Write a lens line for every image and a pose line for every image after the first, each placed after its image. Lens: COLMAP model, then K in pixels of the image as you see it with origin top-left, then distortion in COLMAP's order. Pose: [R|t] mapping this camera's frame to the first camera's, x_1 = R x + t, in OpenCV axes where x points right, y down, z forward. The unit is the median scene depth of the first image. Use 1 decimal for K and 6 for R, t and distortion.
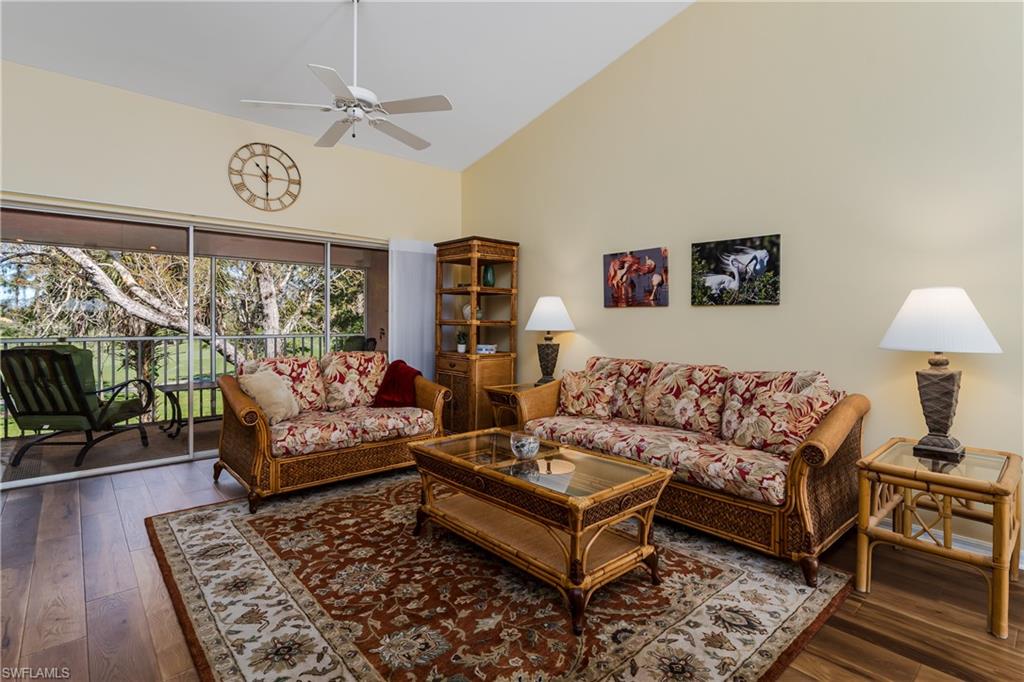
lens RADIAL K [[491.1, 0, 508.2], [0, 491.1, 320.8], [0, 0, 1]] dist [0.003817, -0.001047]
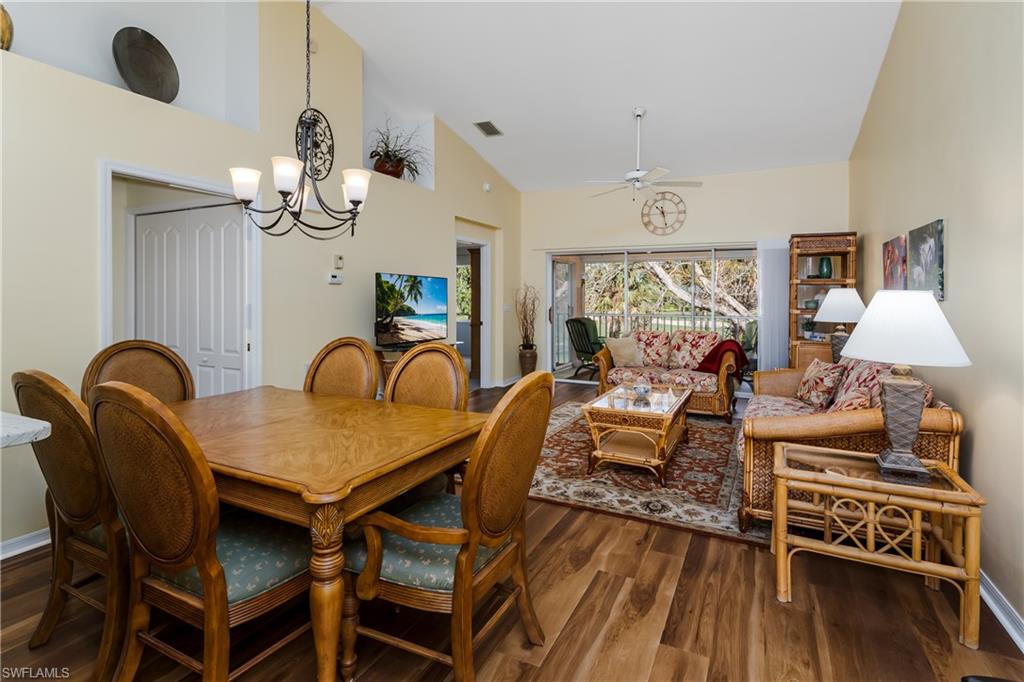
lens RADIAL K [[491.1, 0, 523.9], [0, 491.1, 302.7], [0, 0, 1]] dist [0.003817, -0.001047]
pose [[0.393084, 0.008460, -0.919463, 1.435969], [-0.003405, 0.999964, 0.007746, -0.047589], [0.919496, 0.000086, 0.393099, -0.003980]]
